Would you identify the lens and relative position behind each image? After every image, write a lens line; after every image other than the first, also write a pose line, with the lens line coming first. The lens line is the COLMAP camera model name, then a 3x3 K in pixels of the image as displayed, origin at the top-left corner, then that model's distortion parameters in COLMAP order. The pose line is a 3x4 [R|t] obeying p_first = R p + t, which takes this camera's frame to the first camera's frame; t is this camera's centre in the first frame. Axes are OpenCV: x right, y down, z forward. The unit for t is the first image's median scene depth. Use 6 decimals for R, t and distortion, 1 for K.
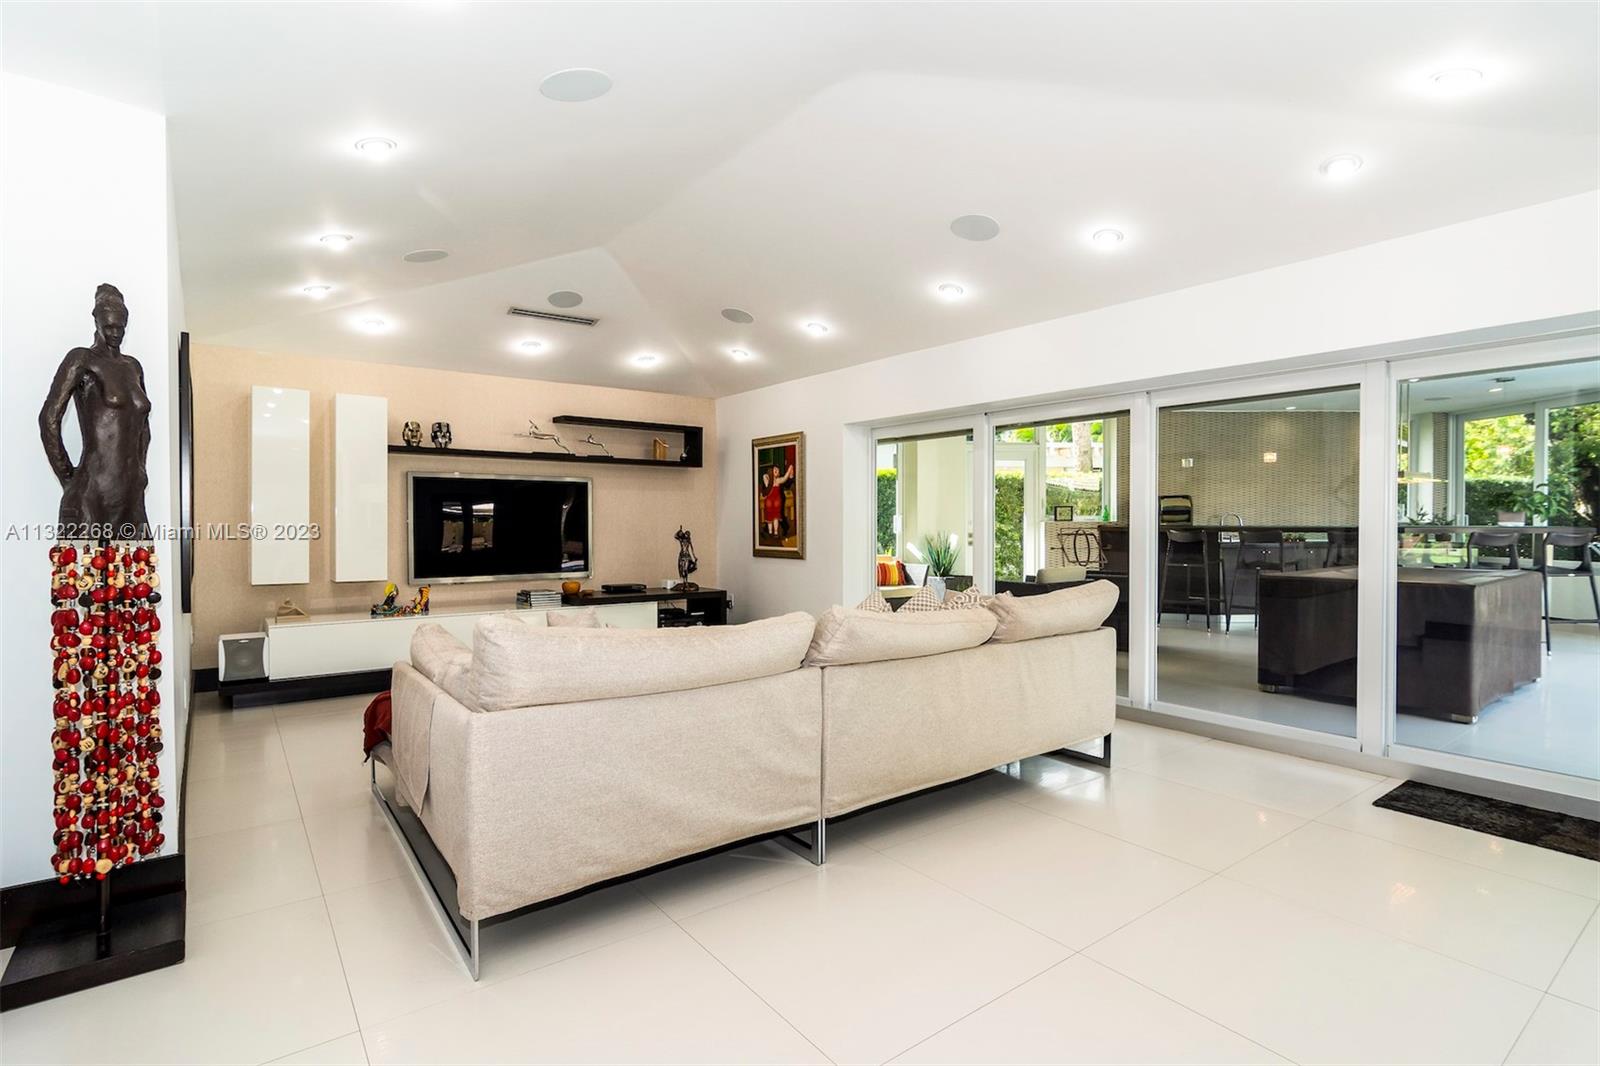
lens RADIAL K [[768.7, 0, 804.8], [0, 768.7, 517.5], [0, 0, 1]] dist [0.002113, 0.000380]
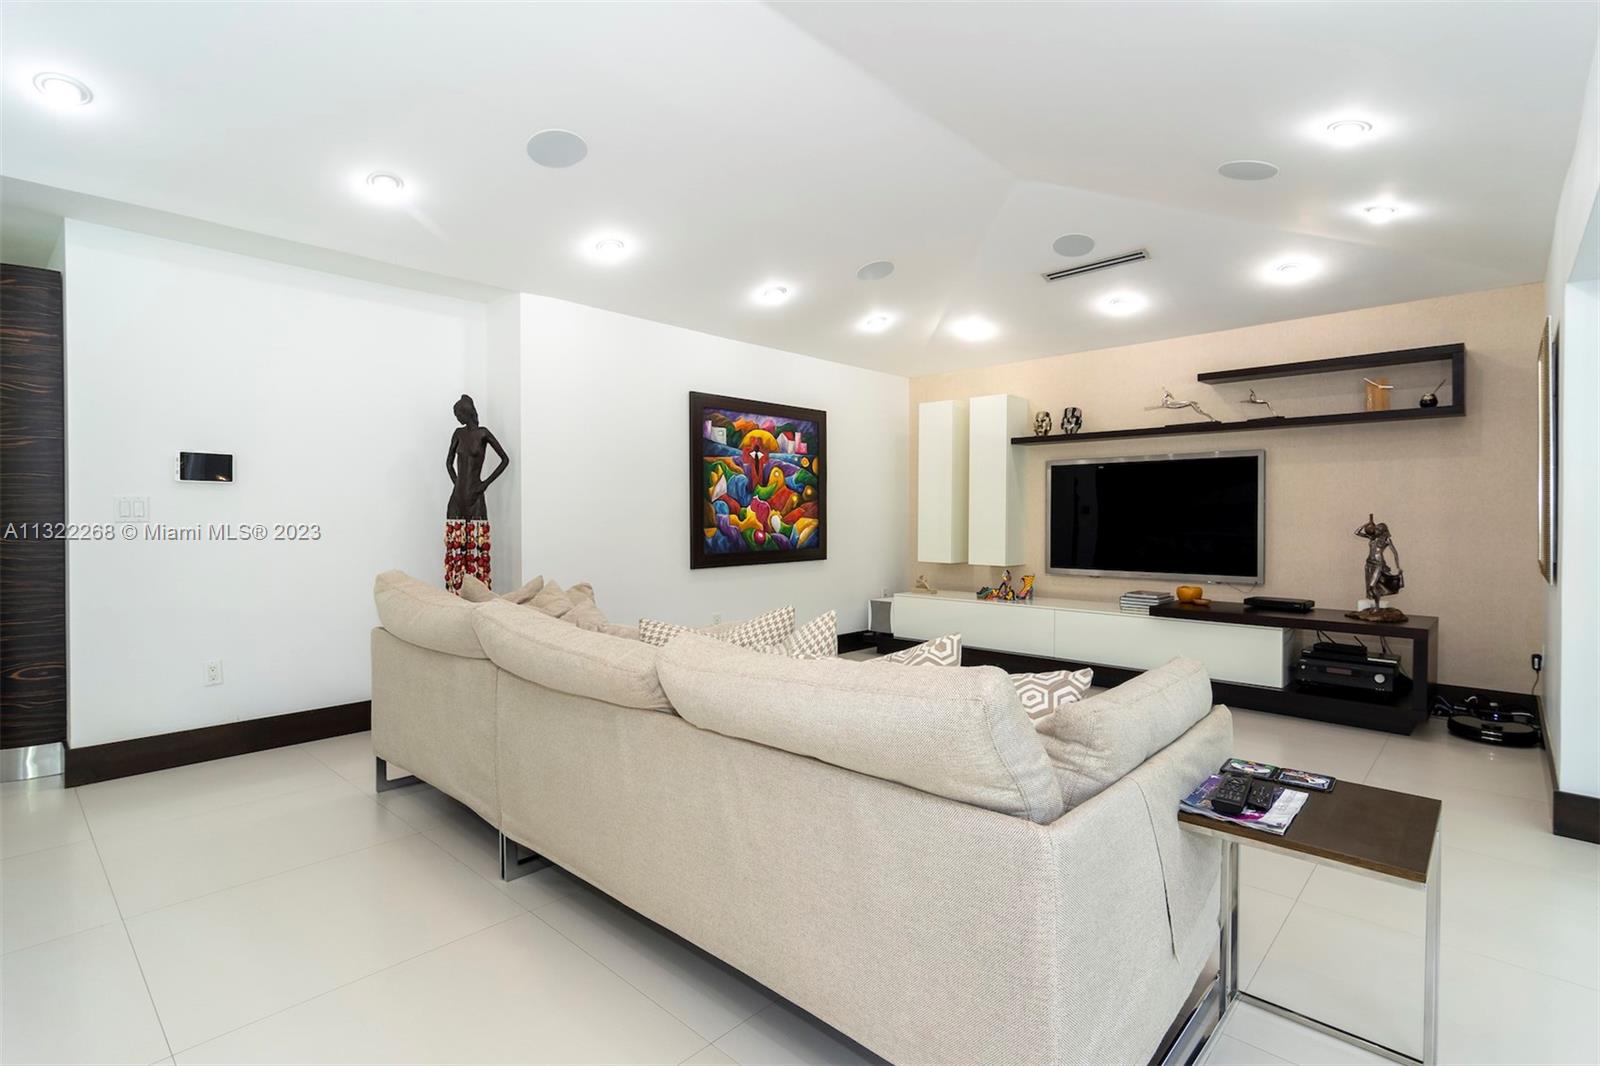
lens RADIAL K [[768.7, 0, 804.8], [0, 768.7, 517.5], [0, 0, 1]] dist [0.002113, 0.000380]
pose [[0.184833, 0.004072, -0.982762, 0.391878], [0.009113, 0.999941, 0.005857, 0.005195], [0.982728, -0.010039, 0.184785, 0.468731]]
